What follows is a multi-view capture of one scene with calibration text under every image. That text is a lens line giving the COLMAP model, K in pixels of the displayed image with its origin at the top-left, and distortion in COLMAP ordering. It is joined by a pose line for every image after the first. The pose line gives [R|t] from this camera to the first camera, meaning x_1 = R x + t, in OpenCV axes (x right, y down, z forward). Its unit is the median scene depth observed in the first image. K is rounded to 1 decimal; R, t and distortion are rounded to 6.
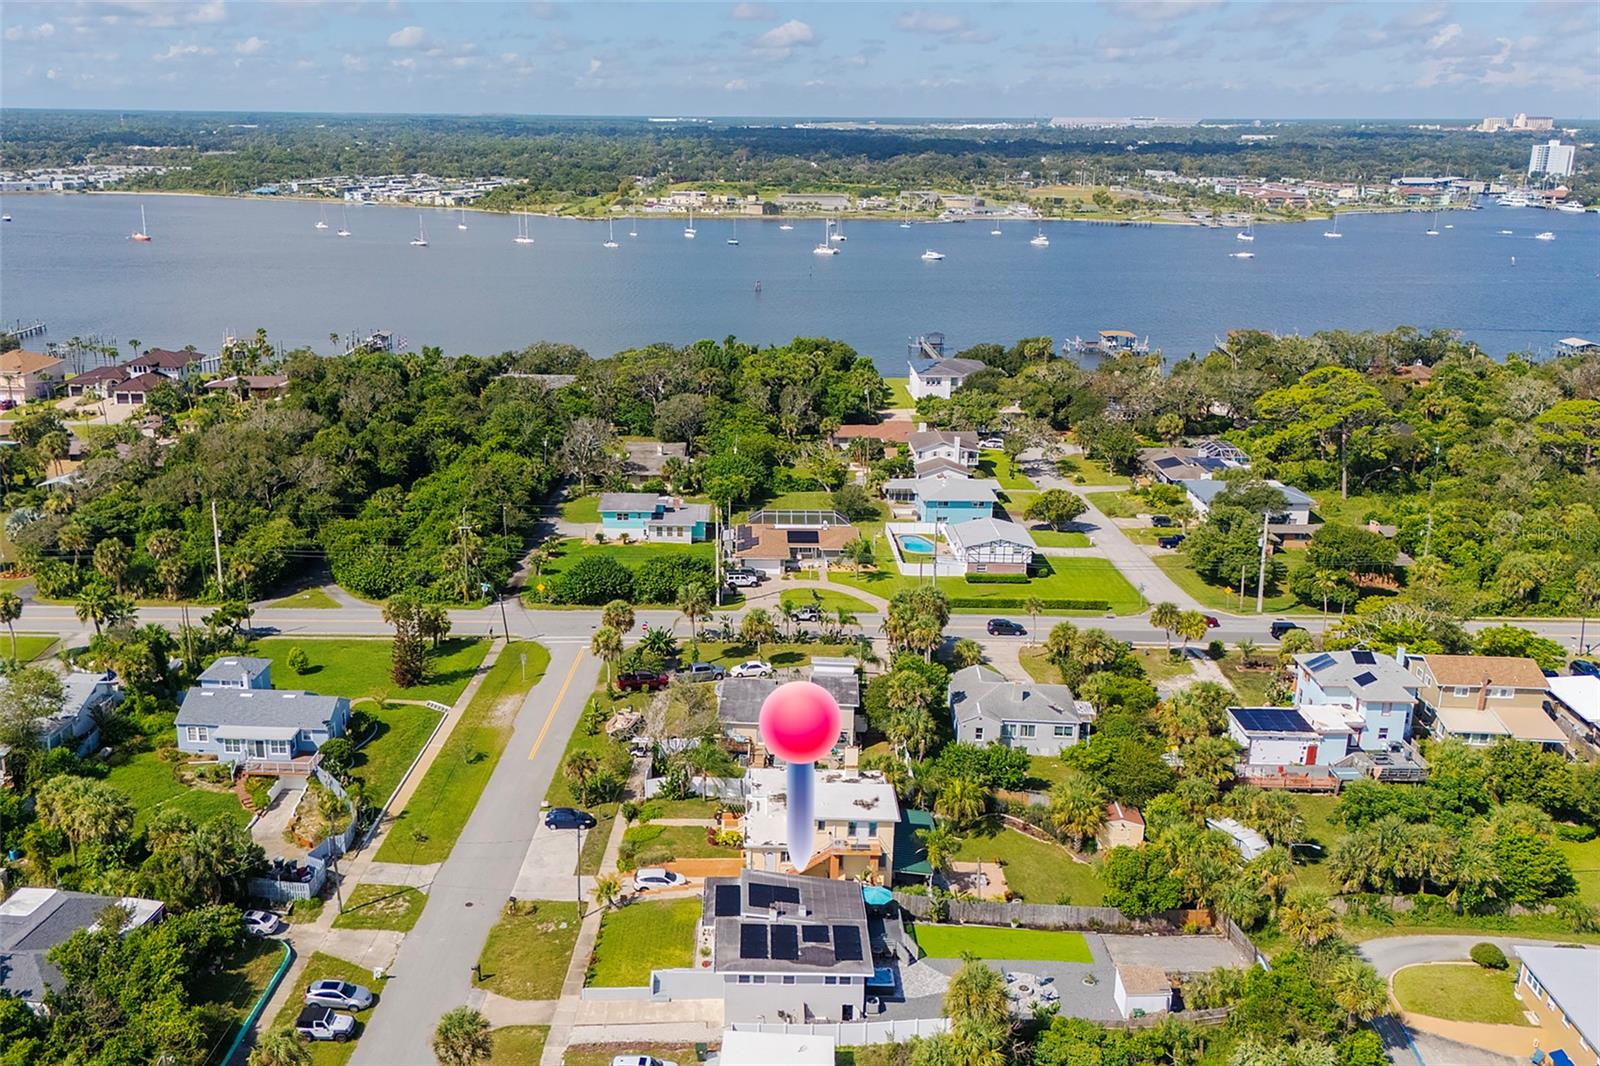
lens RADIAL K [[1406.3, 0, 770.3], [0, 1406.3, 534.9], [0, 0, 1]] dist [0.107622, -0.134407]
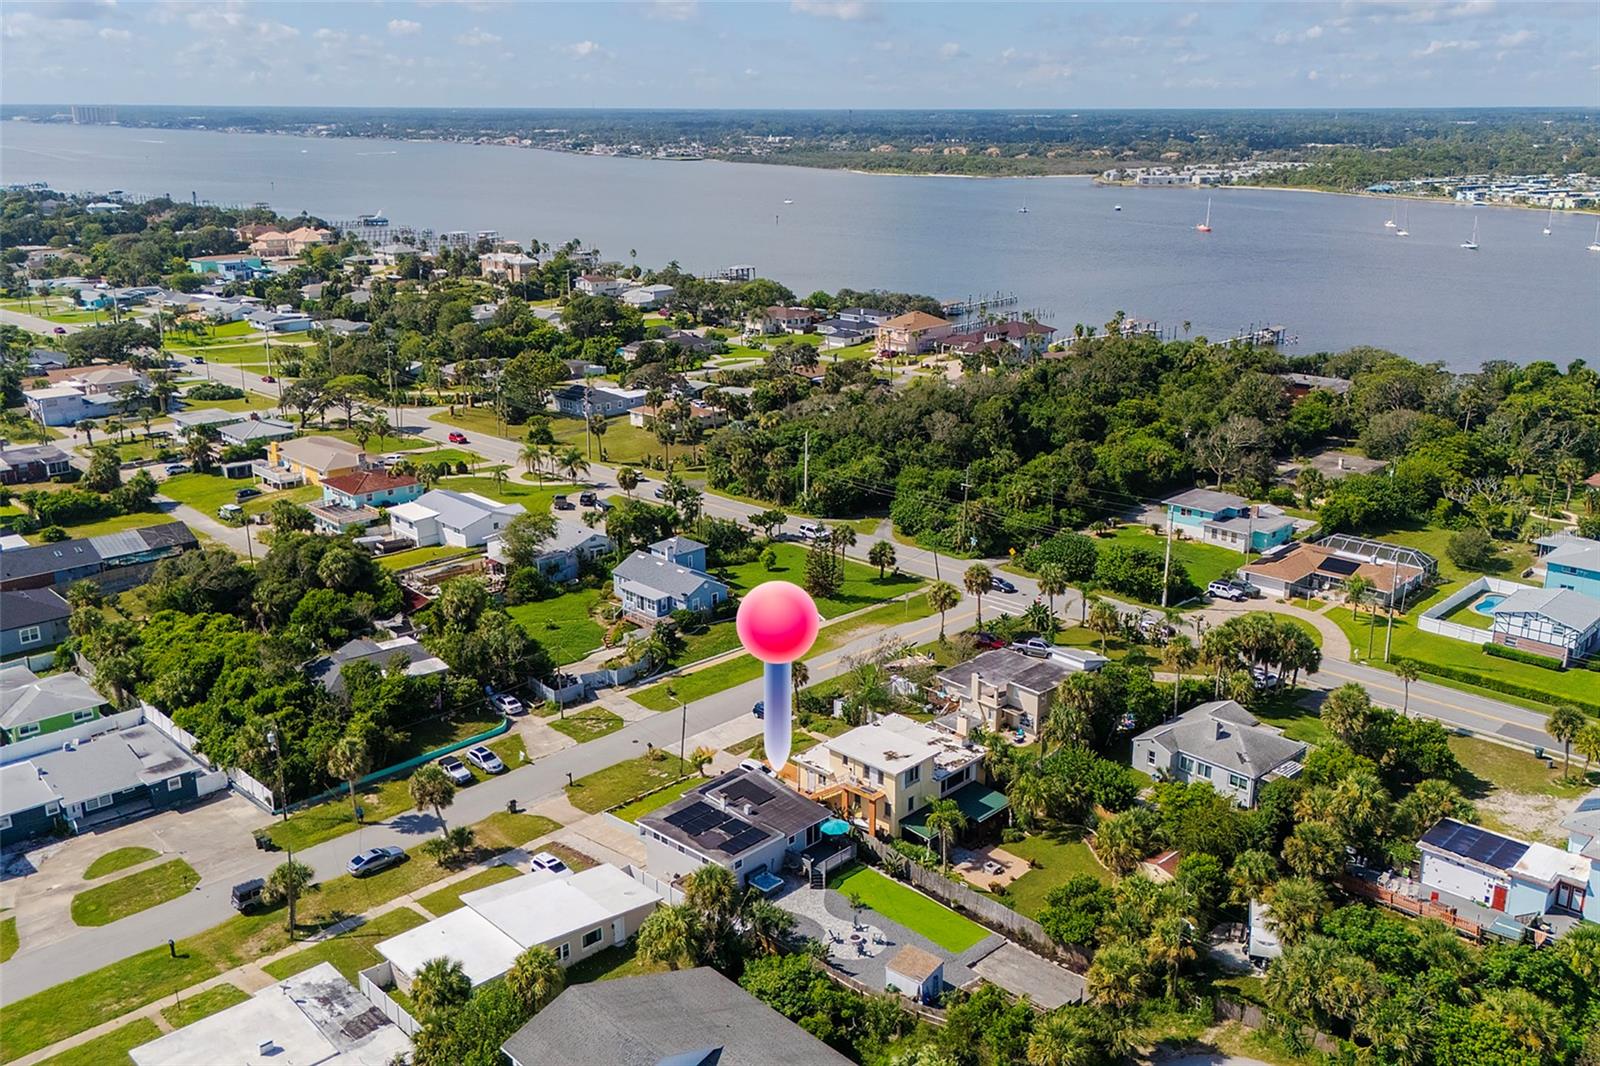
lens RADIAL K [[1418.9, 0, 799.2], [0, 1418.9, 510.4], [0, 0, 1]] dist [0.108251, -0.179758]
pose [[0.741353, 0.178565, -0.646923, 0.468636], [-0.188865, 0.980506, 0.054208, -0.023976], [0.643992, 0.081994, 0.760626, 0.088523]]
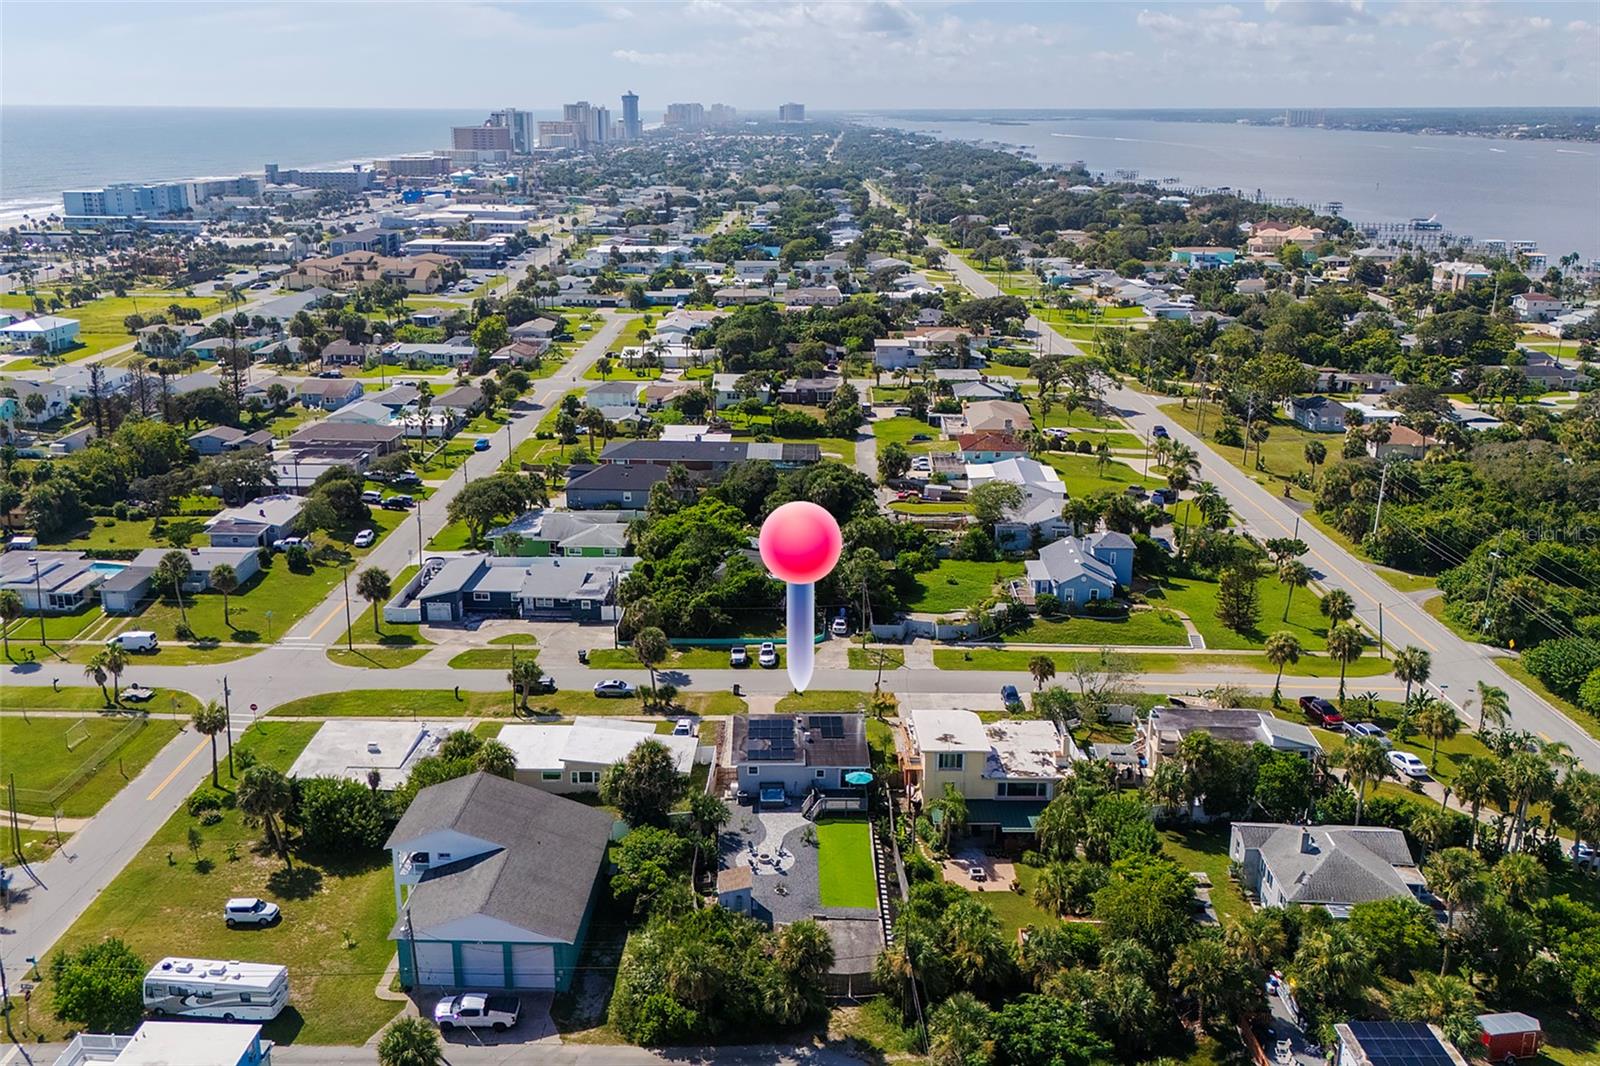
lens RADIAL K [[1406.3, 0, 770.3], [0, 1406.3, 534.9], [0, 0, 1]] dist [0.107622, -0.134407]
pose [[0.018040, 0.282657, -0.959051, 0.734095], [-0.285591, 0.920701, 0.265983, -0.139686], [0.958182, 0.269098, 0.097334, 0.510908]]
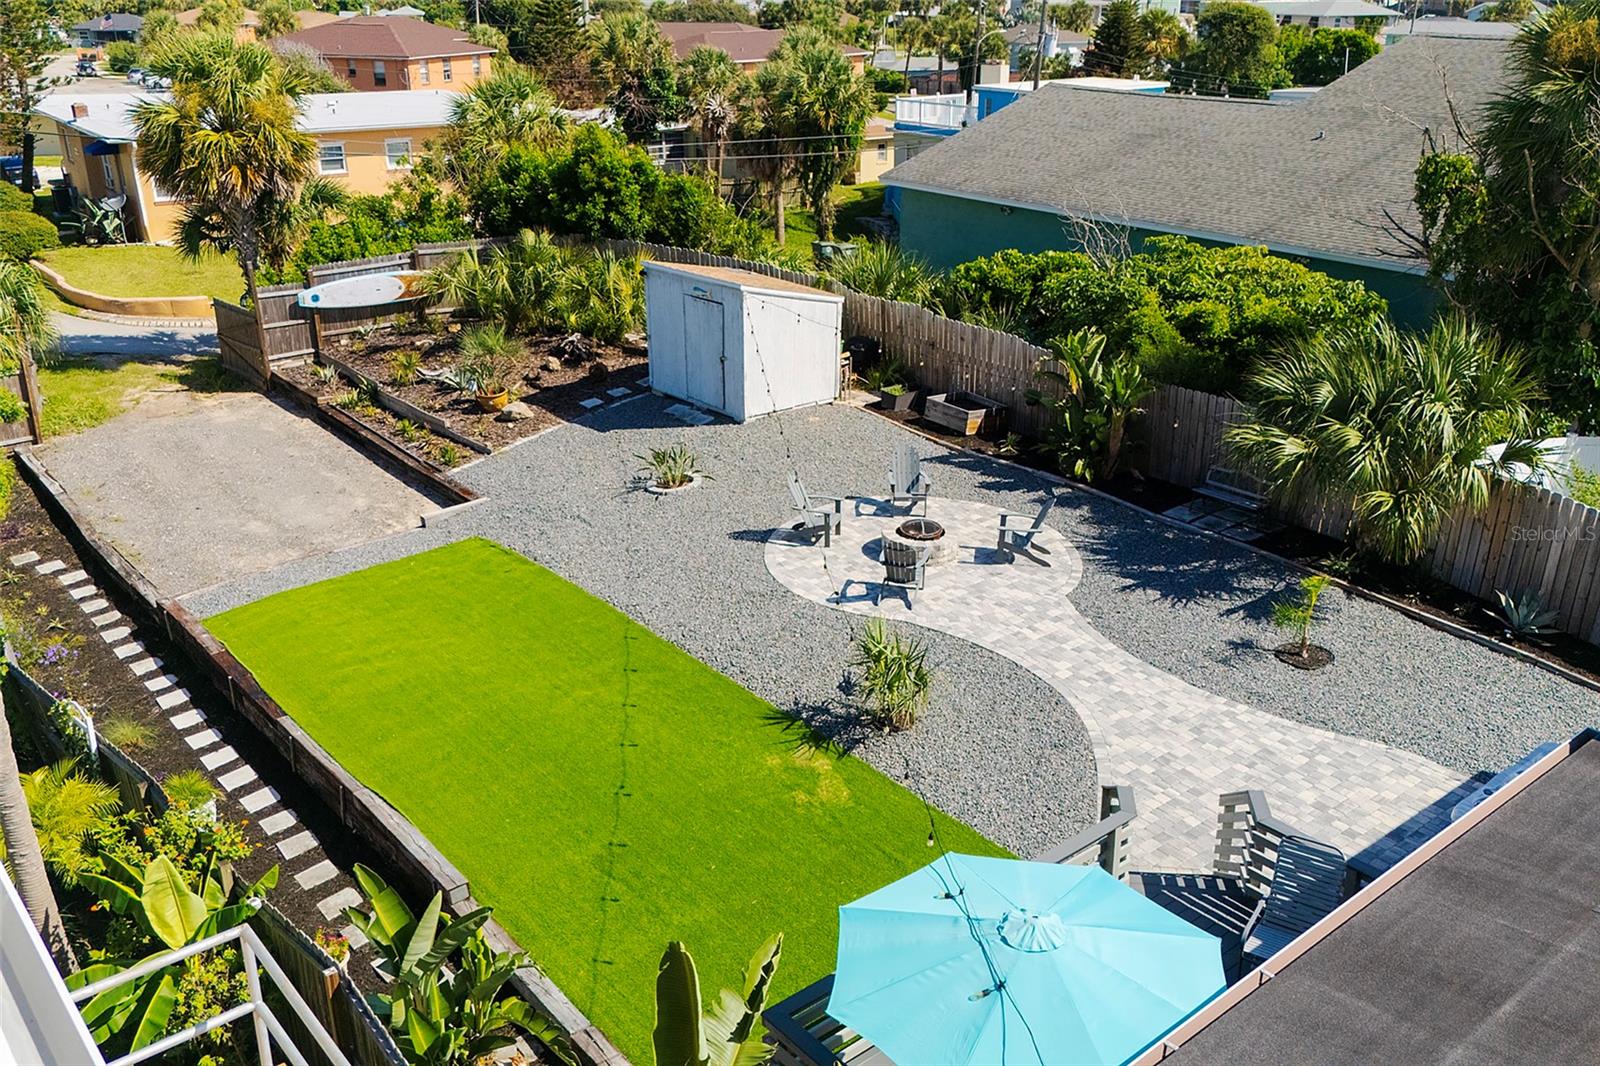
lens RADIAL K [[1360.4, 0, 839.8], [0, 1360.4, 541.1], [0, 0, 1]] dist [0.107720, -0.147290]
pose [[-0.660789, -0.288632, 0.692856, 0.018190], [0.213858, 0.812440, 0.542408, 0.126880], [-0.719460, 0.506590, -0.475125, 0.686278]]
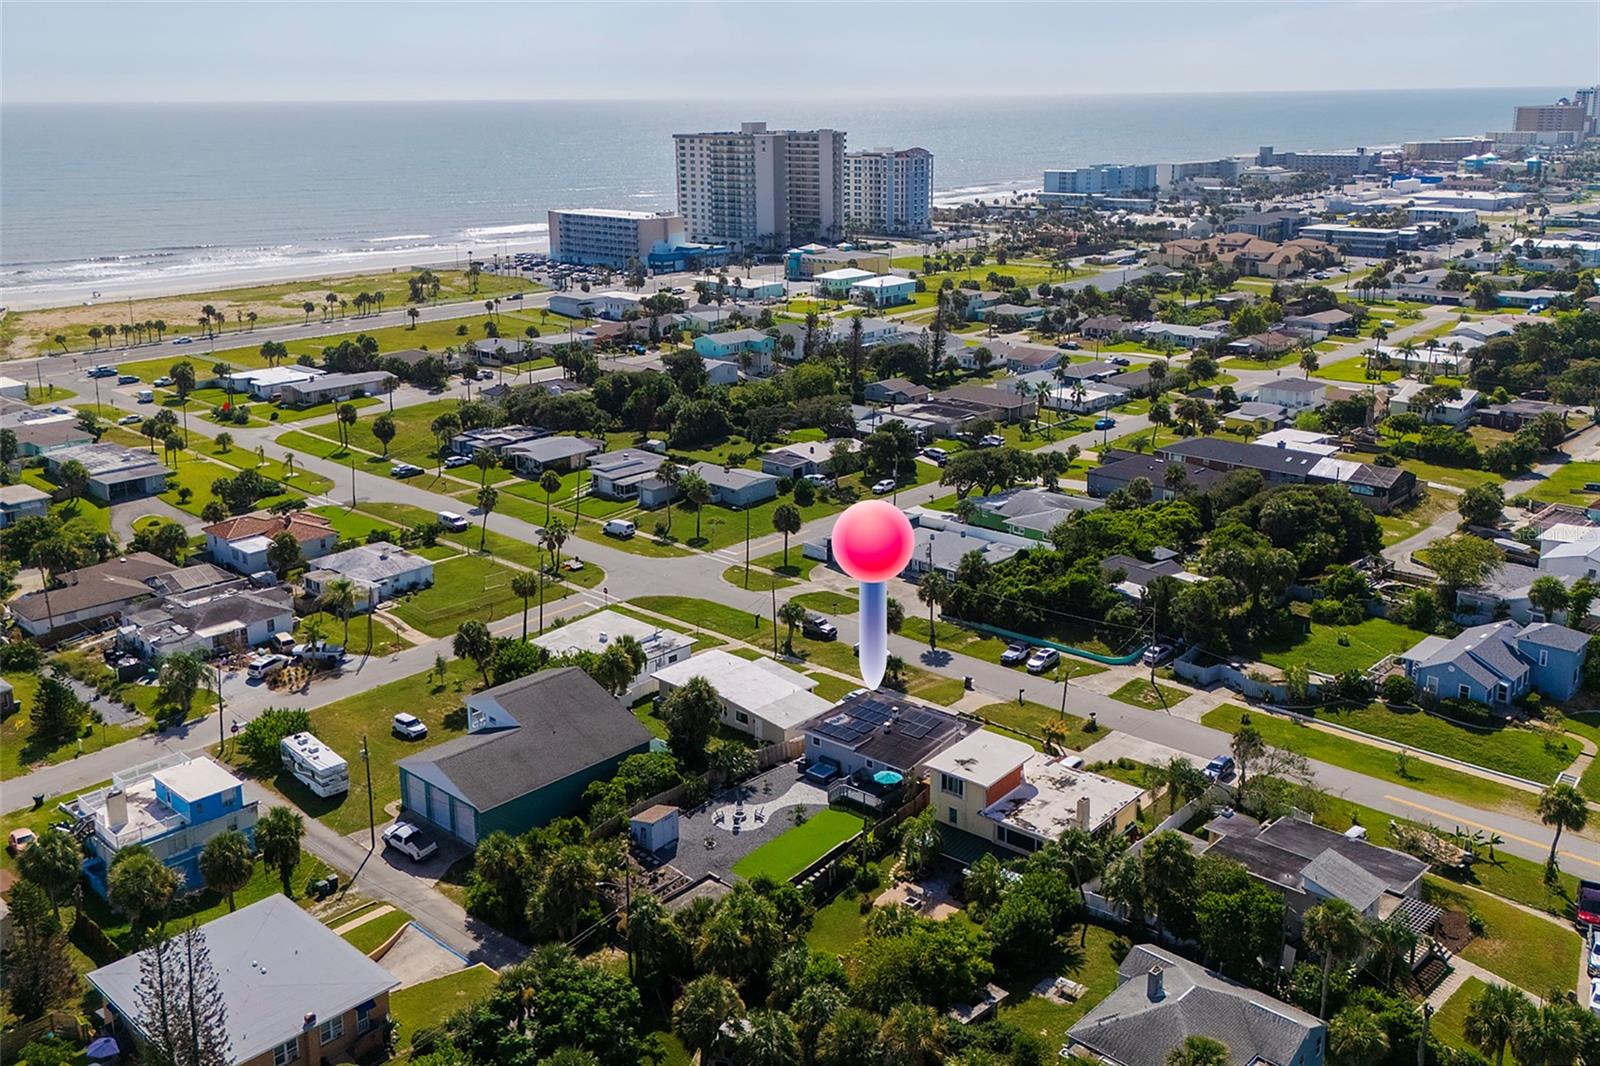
lens RADIAL K [[1418.9, 0, 799.2], [0, 1418.9, 510.4], [0, 0, 1]] dist [0.108251, -0.179758]
pose [[-0.632690, 0.215707, -0.743756, 0.589311], [-0.215713, 0.873320, 0.436784, -0.261775], [0.743754, 0.436787, -0.506010, 0.942477]]
